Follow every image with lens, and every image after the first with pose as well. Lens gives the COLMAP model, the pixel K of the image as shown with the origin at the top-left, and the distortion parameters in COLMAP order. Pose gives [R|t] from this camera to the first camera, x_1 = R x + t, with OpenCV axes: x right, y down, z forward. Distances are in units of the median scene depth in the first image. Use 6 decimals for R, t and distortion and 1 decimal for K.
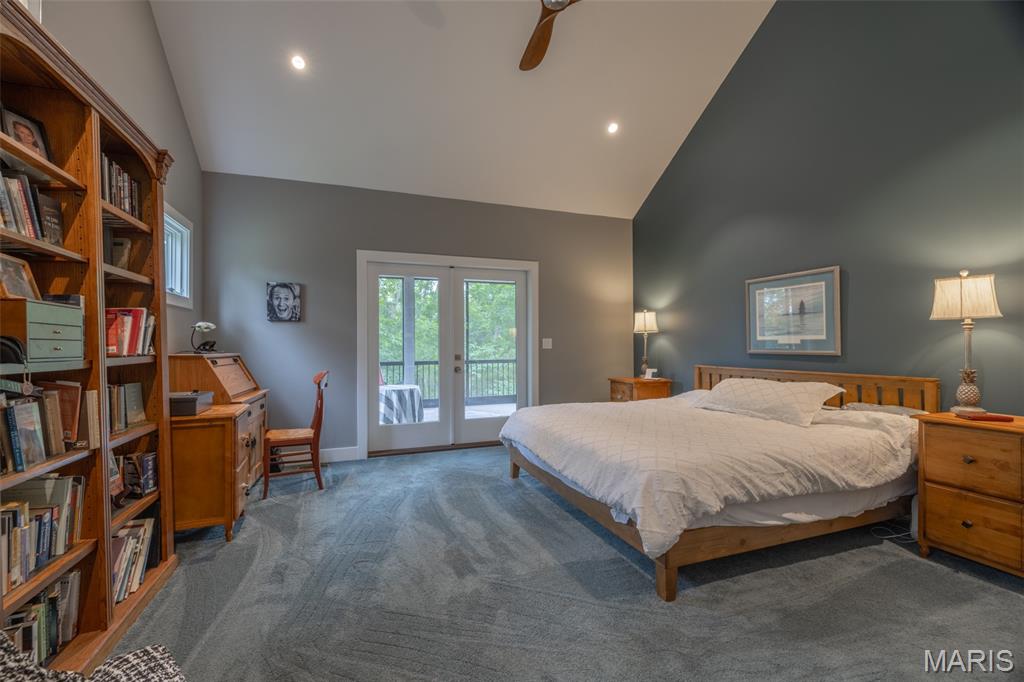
lens RADIAL K [[428.3, 0, 507.3], [0, 428.3, 342.3], [0, 0, 1]] dist [-0.000197, 0.000241]
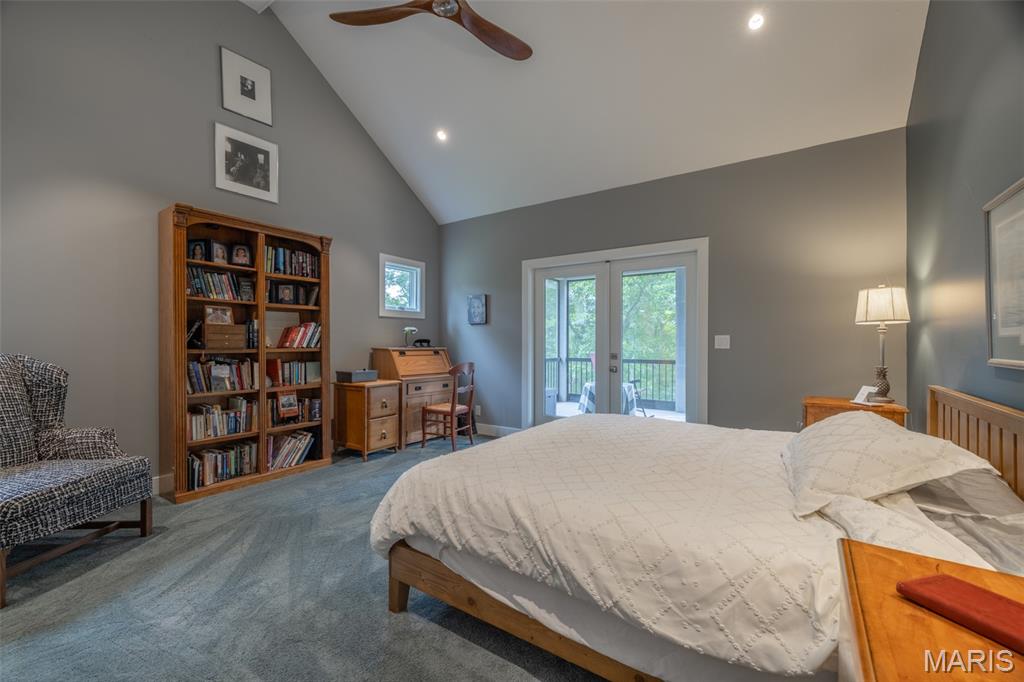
lens RADIAL K [[428.3, 0, 507.3], [0, 428.3, 342.3], [0, 0, 1]] dist [-0.000197, 0.000241]
pose [[0.577883, 0.005382, -0.816102, 1.098095], [0.001257, 0.999971, 0.007485, -0.005251], [0.816119, -0.005352, 0.577859, 0.551859]]
